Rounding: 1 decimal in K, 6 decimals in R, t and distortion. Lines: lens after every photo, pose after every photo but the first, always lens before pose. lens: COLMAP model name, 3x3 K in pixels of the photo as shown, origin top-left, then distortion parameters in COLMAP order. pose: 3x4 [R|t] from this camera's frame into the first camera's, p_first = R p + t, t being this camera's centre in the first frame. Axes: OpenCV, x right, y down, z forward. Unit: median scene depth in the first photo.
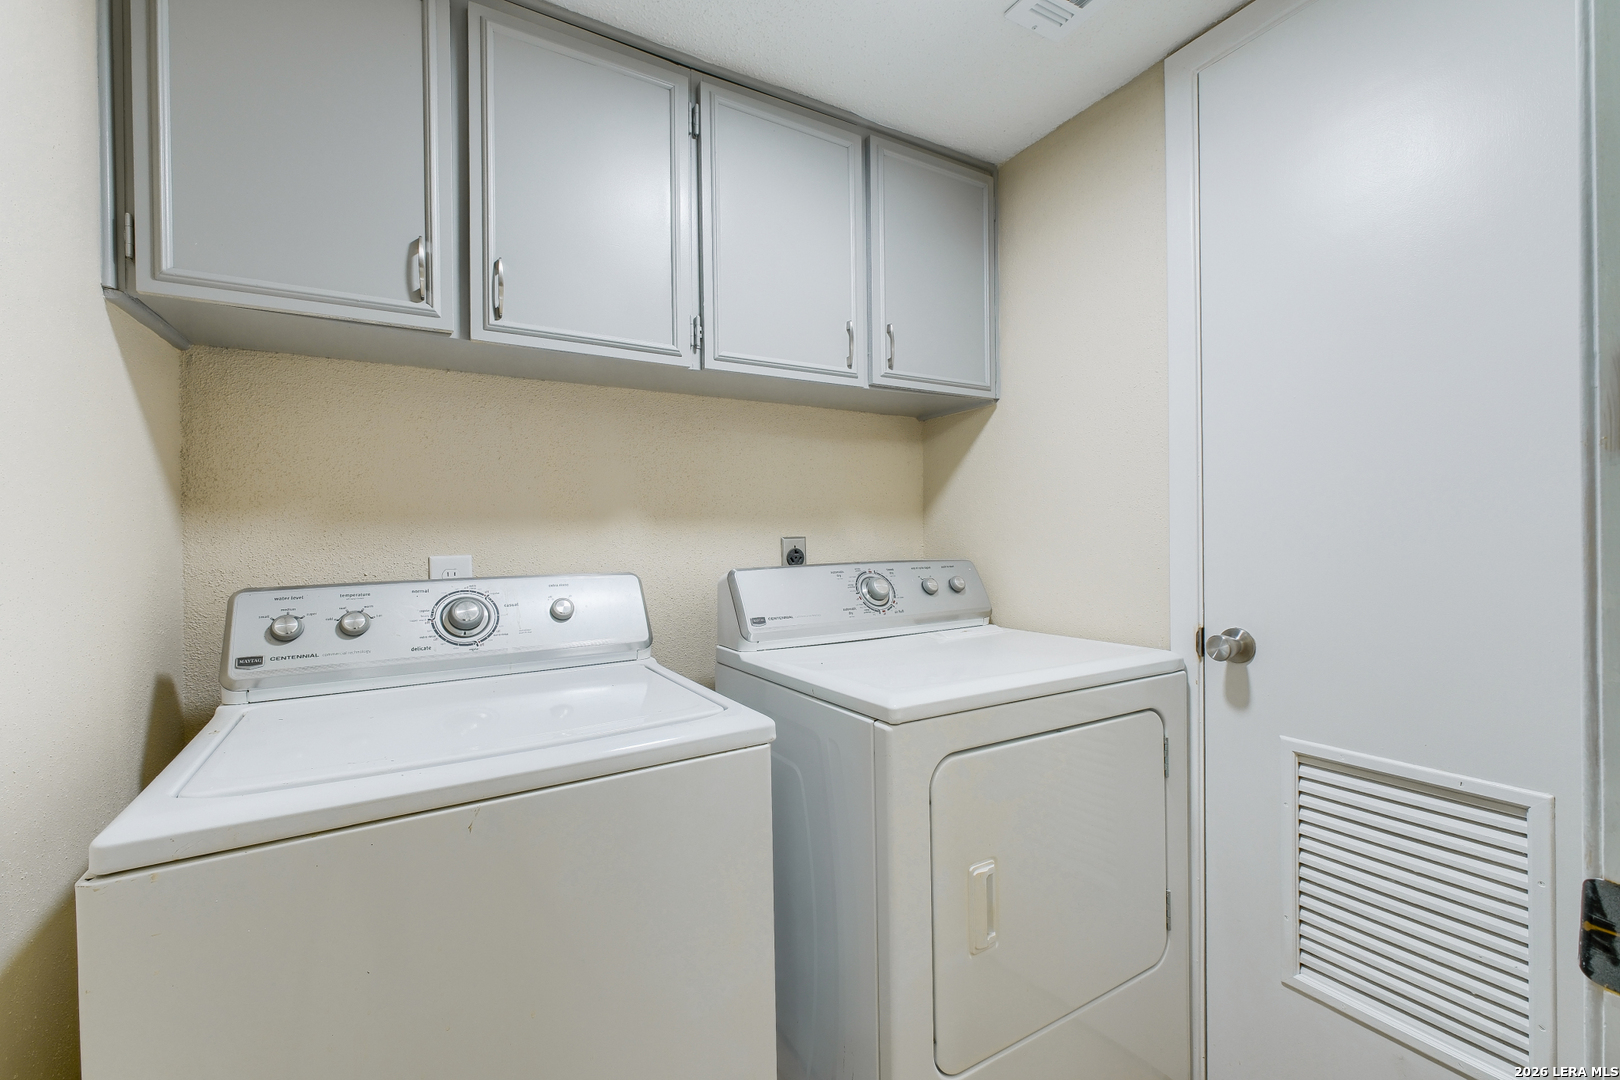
lens RADIAL K [[687.9, 0, 817.7], [0, 687.9, 538.8], [0, 0, 1]] dist [0.000596, 0.000329]
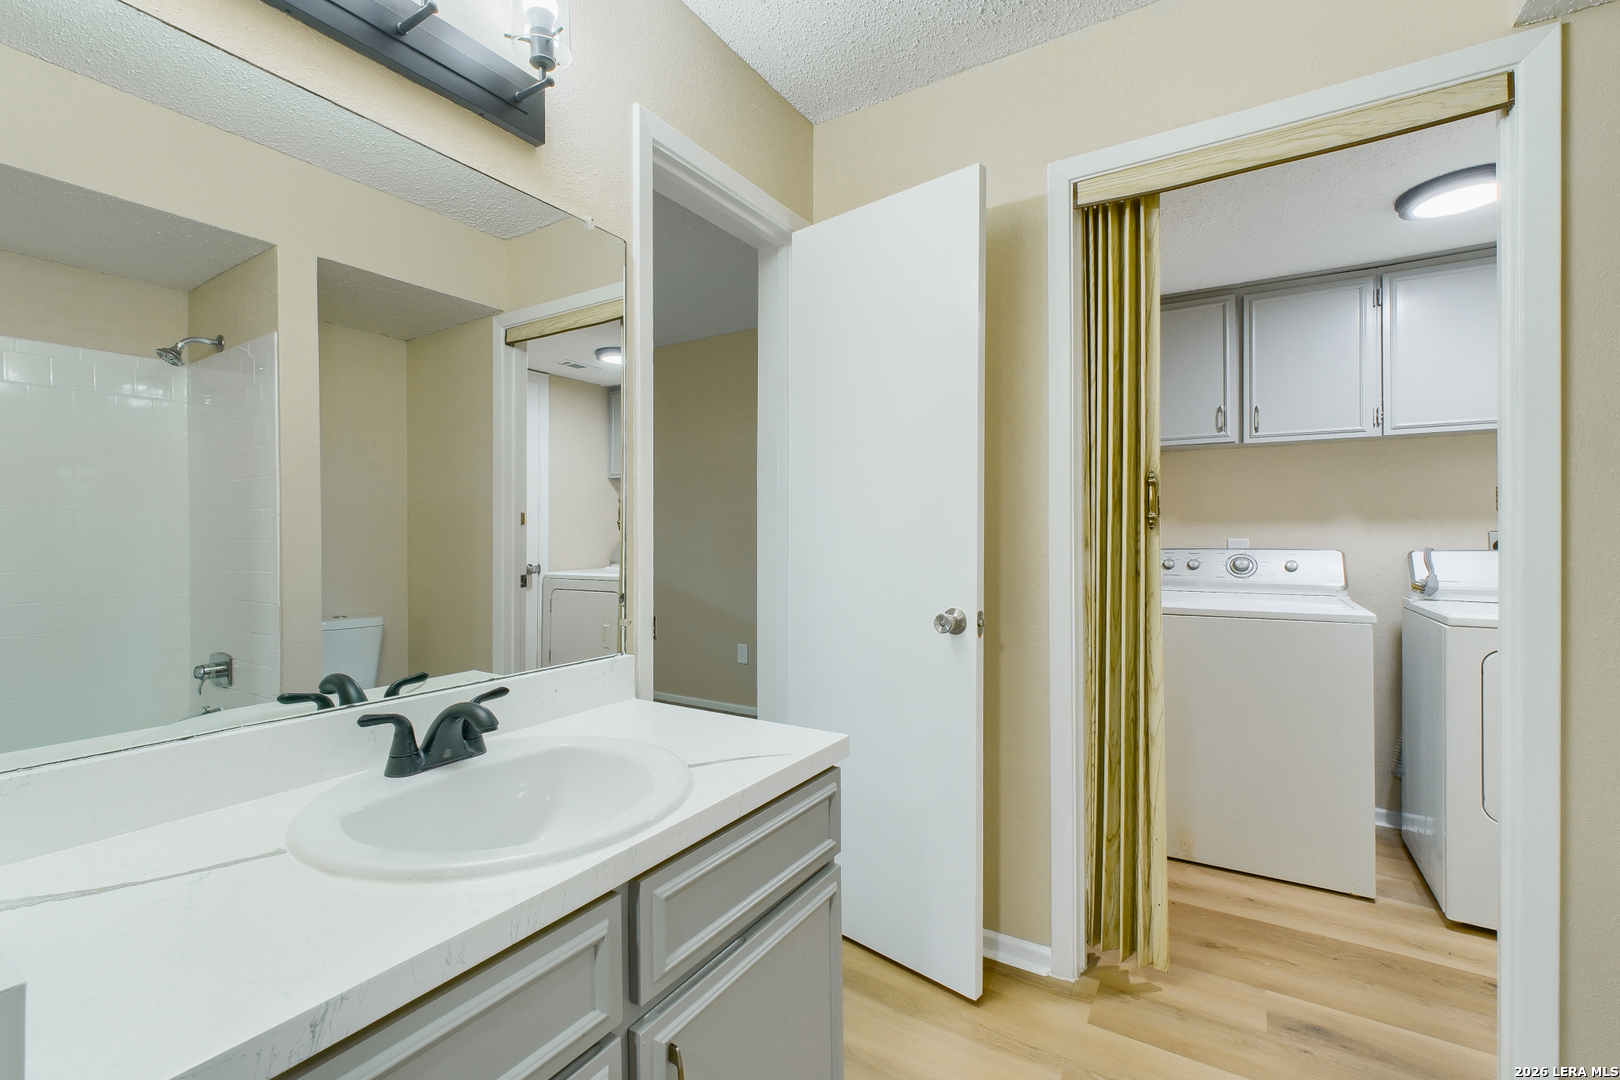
lens RADIAL K [[687.9, 0, 818.1], [0, 687.9, 523.8], [0, 0, 1]] dist [0.000596, 0.000329]
pose [[0.495013, 0.009558, -0.868833, 0.766305], [-0.000400, 0.999942, 0.010773, -0.046185], [0.868886, -0.004985, 0.494988, -1.329811]]
